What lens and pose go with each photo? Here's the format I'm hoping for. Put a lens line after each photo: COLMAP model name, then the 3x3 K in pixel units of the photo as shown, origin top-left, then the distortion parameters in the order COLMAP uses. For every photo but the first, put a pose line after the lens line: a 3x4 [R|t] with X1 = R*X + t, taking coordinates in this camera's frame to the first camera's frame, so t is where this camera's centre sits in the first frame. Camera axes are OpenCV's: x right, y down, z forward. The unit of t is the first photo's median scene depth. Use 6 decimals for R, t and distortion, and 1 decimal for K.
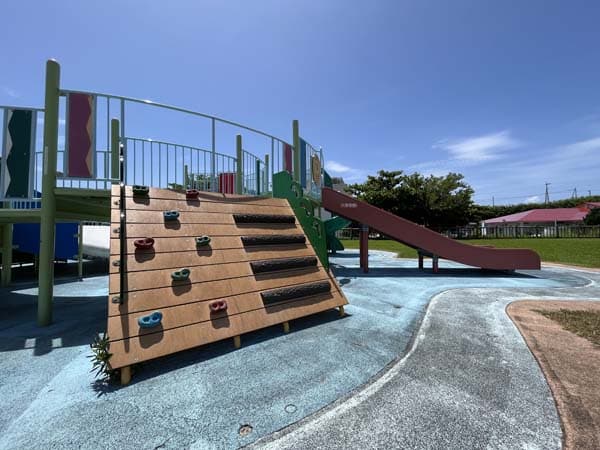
lens RADIAL K [[246.7, 0, 301.6], [0, 246.7, 222.6], [0, 0, 1]] dist [-0.001345, -0.000600]
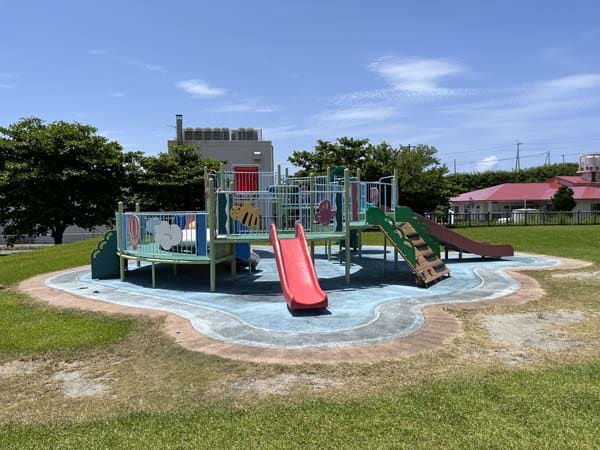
lens RADIAL K [[445.1, 0, 300.0], [0, 445.1, 225.0], [0, 0, 1]] dist [0.002206, 0.000659]
pose [[0.945276, -0.014413, 0.325954, -0.234520], [-0.007913, 0.997717, 0.067065, -0.036182], [-0.326176, -0.065974, 0.943004, -0.231091]]
